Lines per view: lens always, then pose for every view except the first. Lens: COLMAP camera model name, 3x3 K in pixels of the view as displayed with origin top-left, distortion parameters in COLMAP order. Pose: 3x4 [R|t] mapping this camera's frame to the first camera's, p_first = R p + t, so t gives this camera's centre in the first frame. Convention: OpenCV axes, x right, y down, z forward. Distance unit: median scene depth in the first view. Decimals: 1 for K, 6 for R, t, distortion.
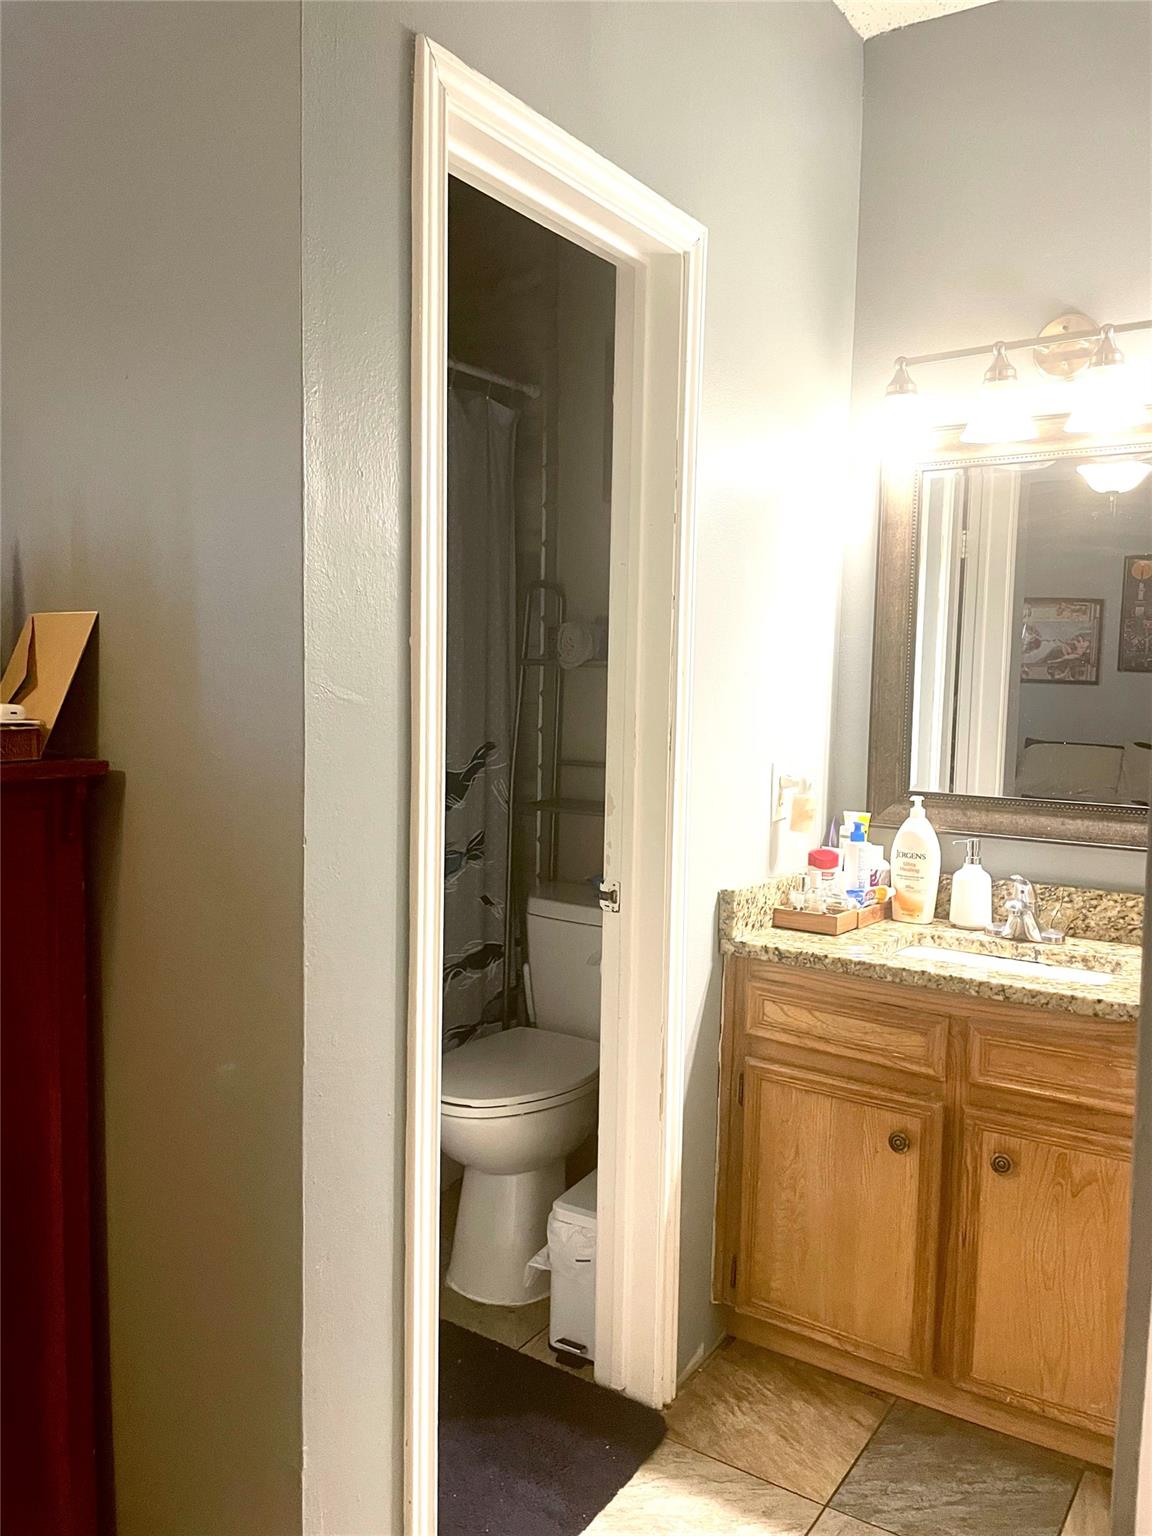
lens RADIAL K [[1186.1, 0, 580.9], [0, 1186.1, 760.6], [0, 0, 1]] dist [0.094128, -0.141831]
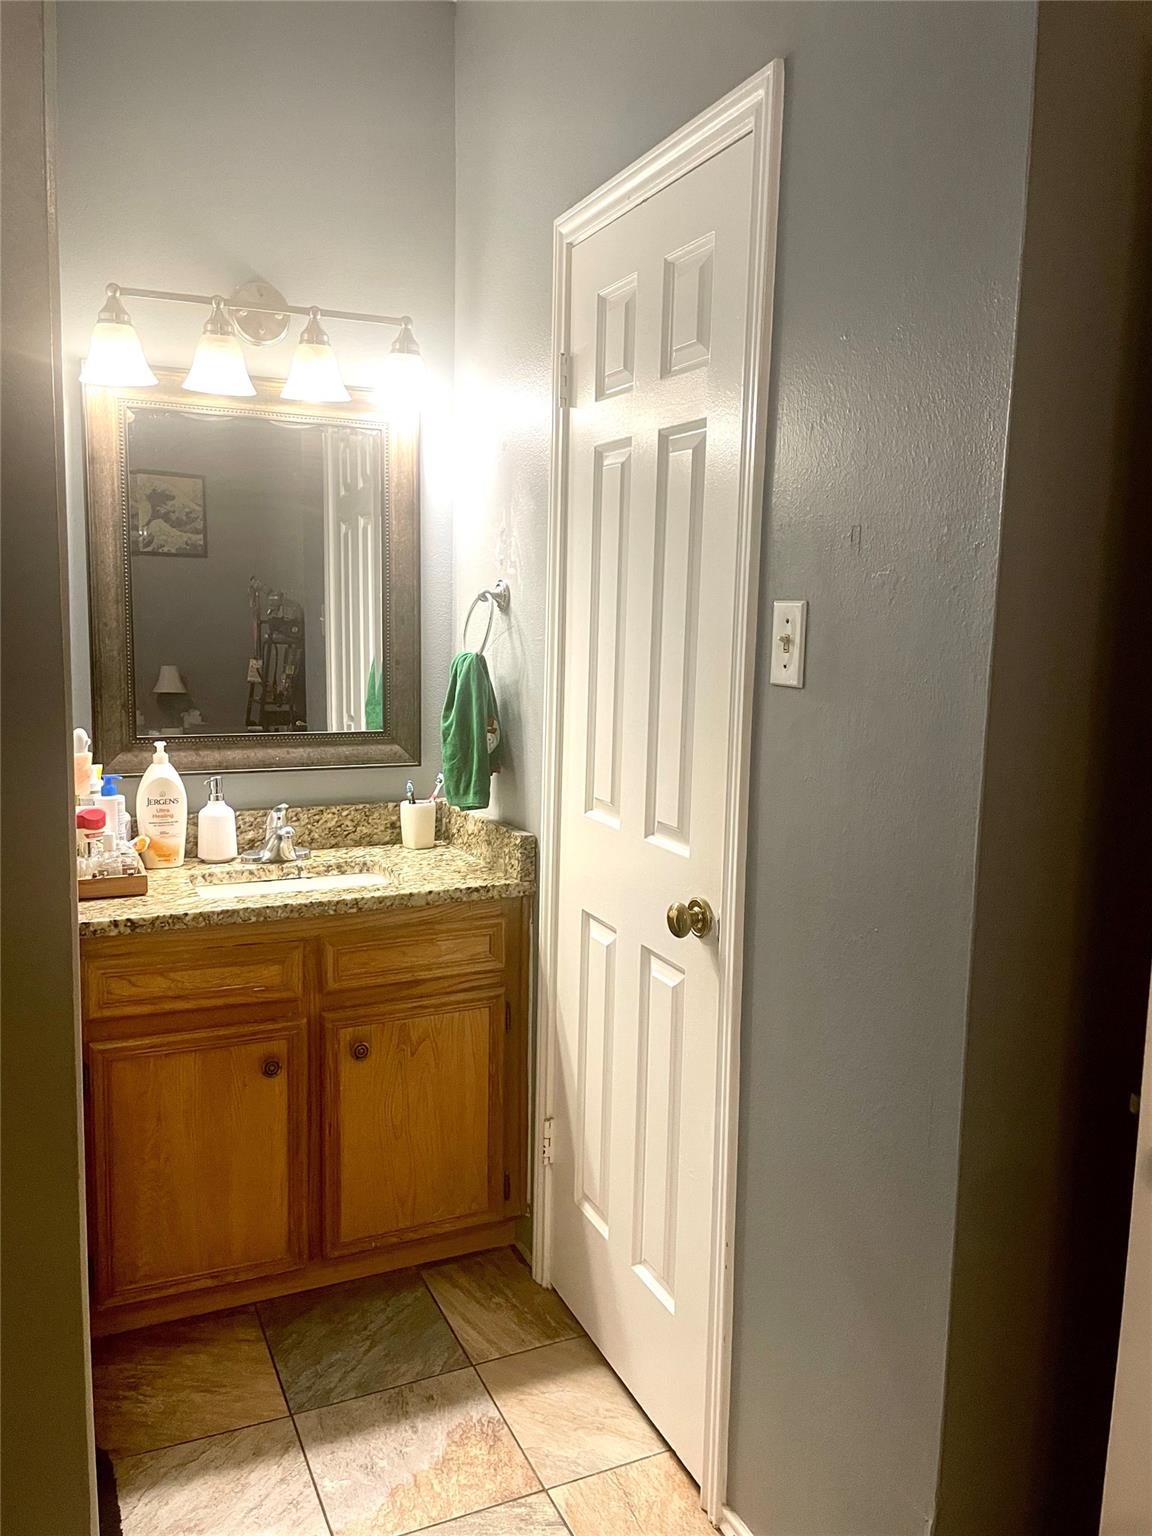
lens RADIAL K [[1186.1, 0, 580.9], [0, 1186.1, 760.6], [0, 0, 1]] dist [0.094128, -0.141831]
pose [[0.509378, -0.119100, 0.852261, -0.433797], [0.051587, 0.992821, 0.107910, -0.048982], [-0.858995, -0.011001, 0.511865, 0.206407]]
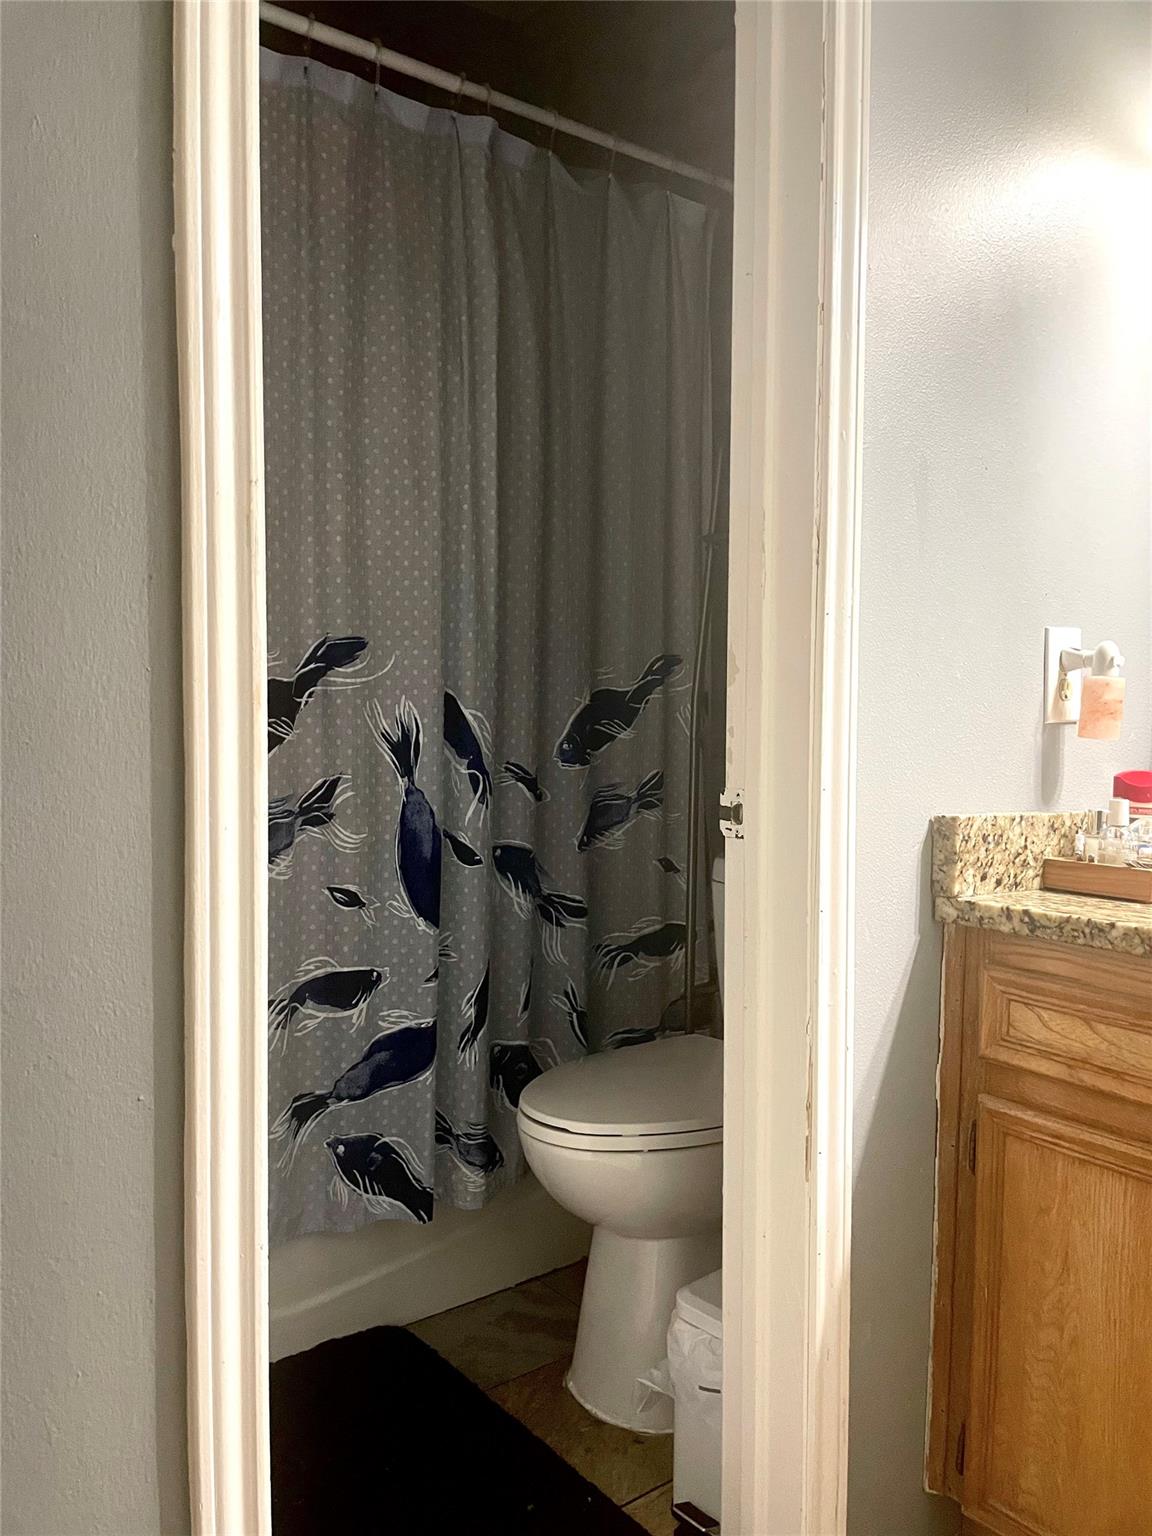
lens RADIAL K [[1186.1, 0, 580.9], [0, 1186.1, 760.6], [0, 0, 1]] dist [0.094128, -0.141831]
pose [[0.948398, -0.000551, -0.317083, 0.140092], [-0.010759, 0.999367, -0.033915, 0.102845], [0.316901, 0.035577, 0.947791, 0.357349]]
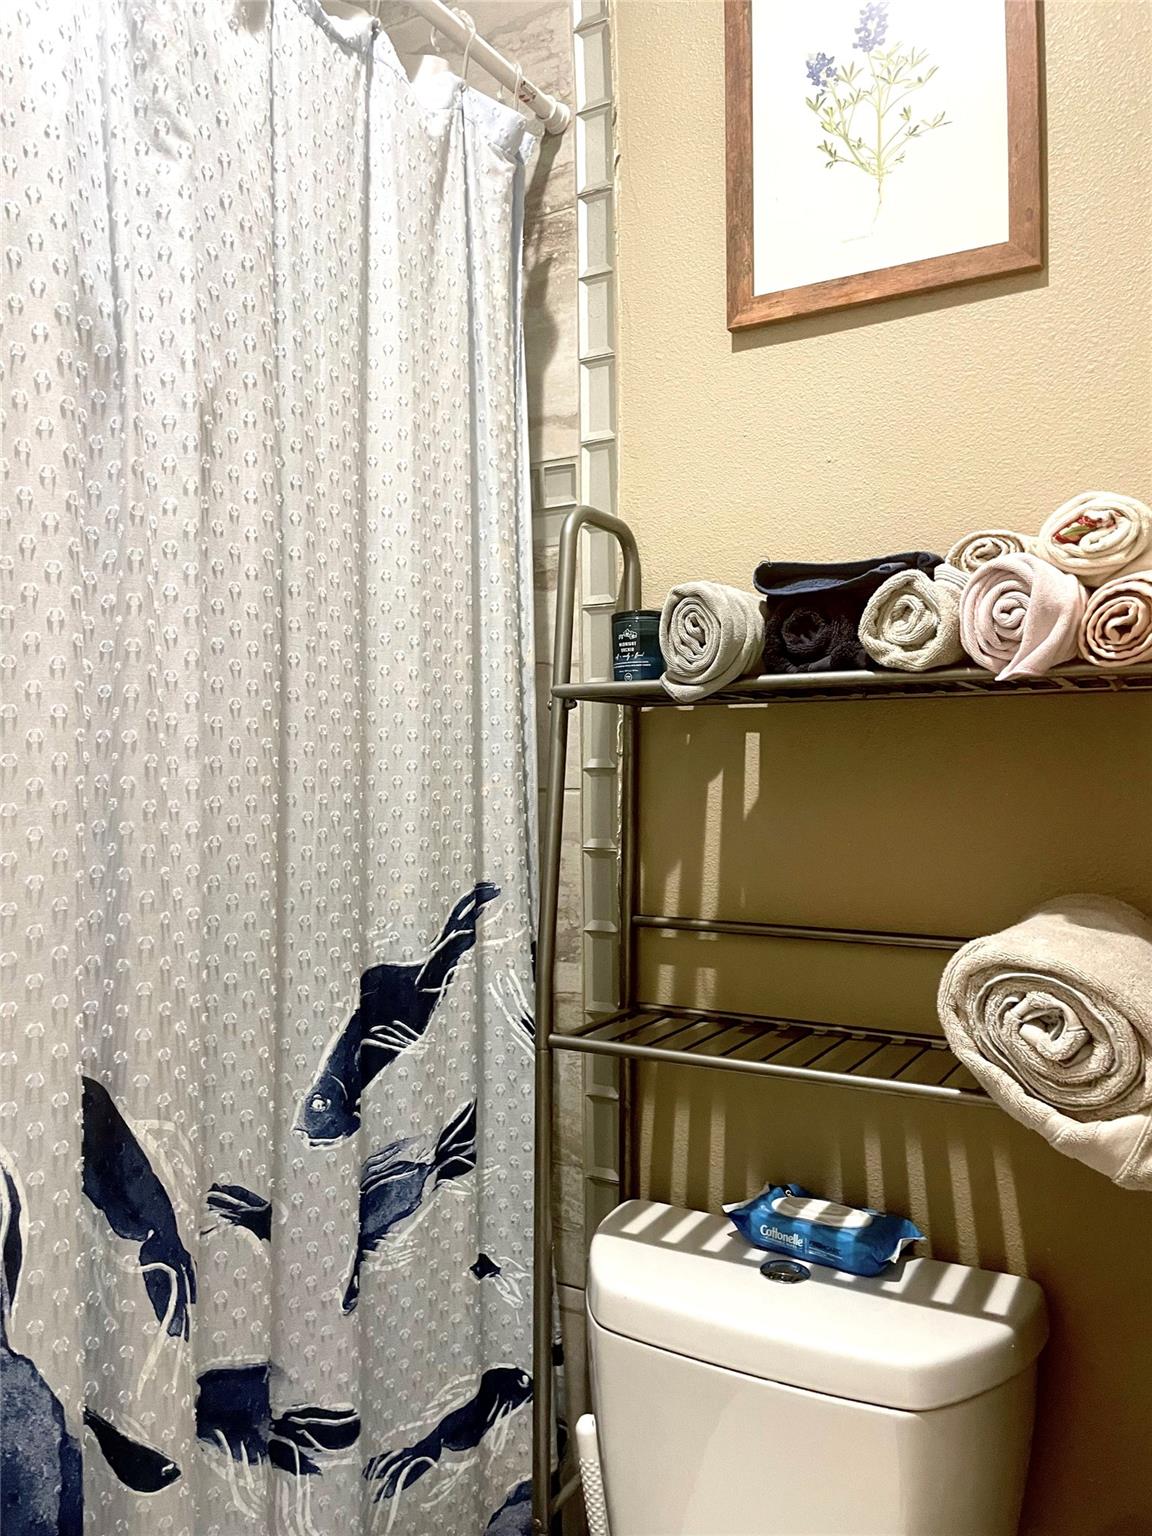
lens RADIAL K [[1186.1, 0, 580.9], [0, 1186.1, 760.6], [0, 0, 1]] dist [0.094128, -0.141831]
pose [[0.997189, -0.028930, 0.069116, -0.091982], [0.033891, 0.996849, -0.071716, -0.035950], [-0.066824, 0.073857, 0.995027, 0.753124]]
